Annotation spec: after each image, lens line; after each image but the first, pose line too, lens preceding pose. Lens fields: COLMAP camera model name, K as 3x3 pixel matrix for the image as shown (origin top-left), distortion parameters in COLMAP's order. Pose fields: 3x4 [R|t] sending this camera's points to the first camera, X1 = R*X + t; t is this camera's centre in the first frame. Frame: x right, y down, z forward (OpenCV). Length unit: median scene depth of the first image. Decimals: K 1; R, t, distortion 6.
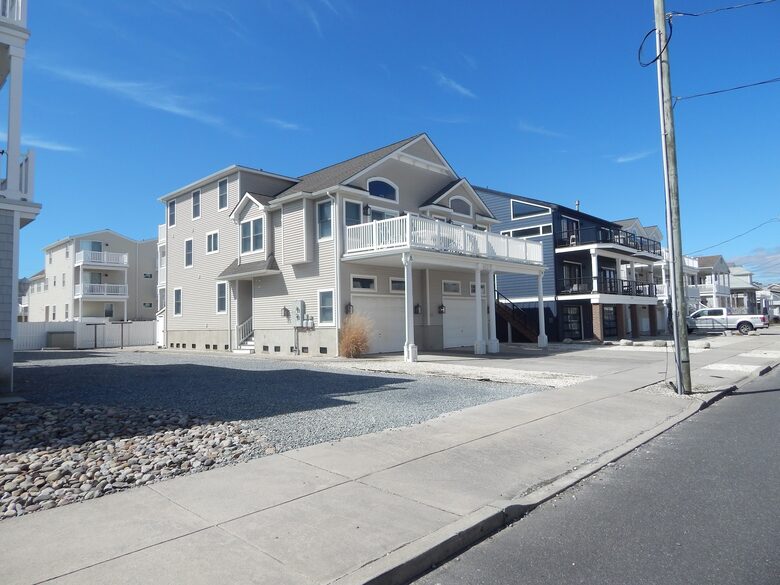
lens RADIAL K [[506.6, 0, 390.0], [0, 506.6, 292.5], [0, 0, 1]] dist [0.001001, 0.000054]
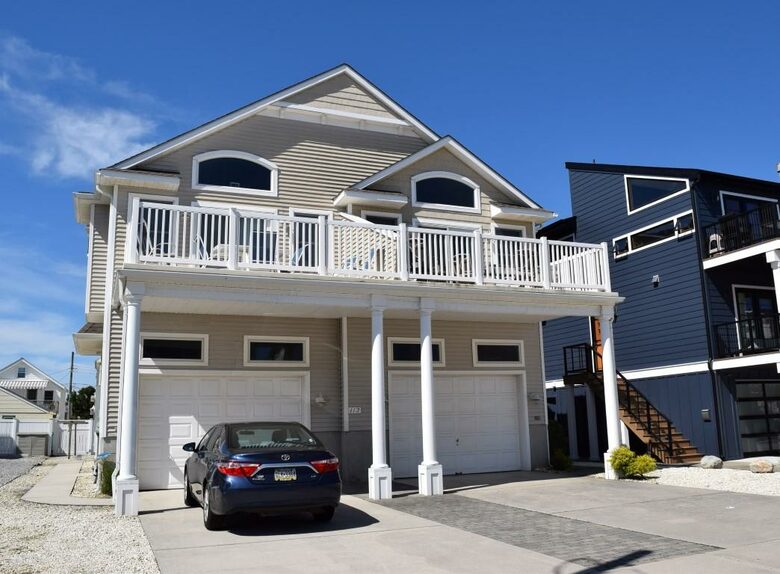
lens RADIAL K [[709.2, 0, 390.0], [0, 709.2, 287.0], [0, 0, 1]] dist [-0.010247, -0.005793]
pose [[0.927304, -0.076004, -0.366512, 0.293822], [0.032400, 0.991791, -0.123693, 0.010341], [0.372905, 0.102826, 0.922154, 0.281356]]
